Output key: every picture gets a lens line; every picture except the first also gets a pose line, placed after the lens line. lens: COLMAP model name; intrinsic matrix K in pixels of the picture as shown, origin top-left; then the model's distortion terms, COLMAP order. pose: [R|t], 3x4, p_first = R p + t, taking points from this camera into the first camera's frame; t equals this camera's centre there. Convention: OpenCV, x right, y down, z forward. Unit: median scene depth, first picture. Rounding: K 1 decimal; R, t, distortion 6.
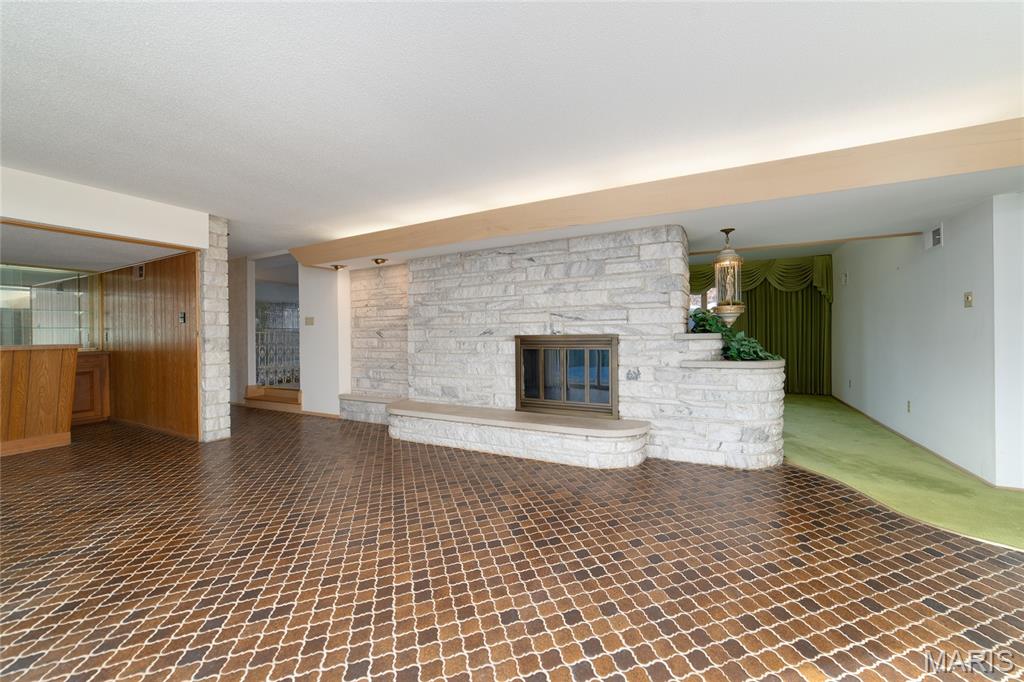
lens RADIAL K [[394.5, 0, 510.9], [0, 394.5, 338.6], [0, 0, 1]] dist [-0.019951, 0.006167]
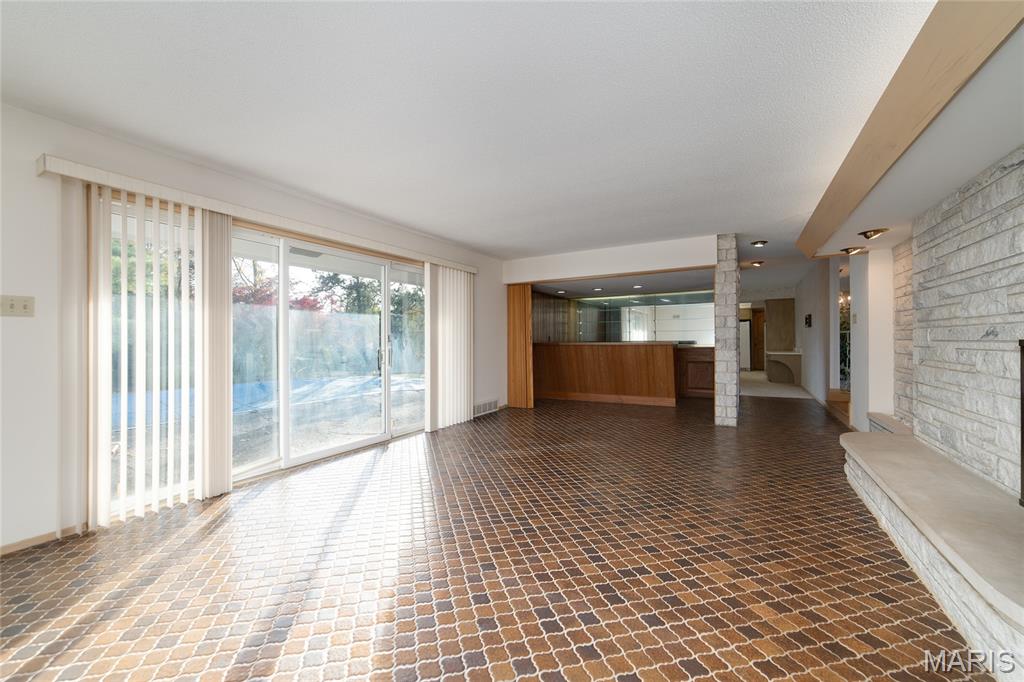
lens RADIAL K [[394.5, 0, 510.9], [0, 394.5, 338.6], [0, 0, 1]] dist [-0.019951, 0.006167]
pose [[-0.022580, 0.009872, -0.999696, 0.733662], [-0.001145, 0.999950, 0.009900, -0.020323], [0.999744, 0.001368, -0.022567, 0.647957]]
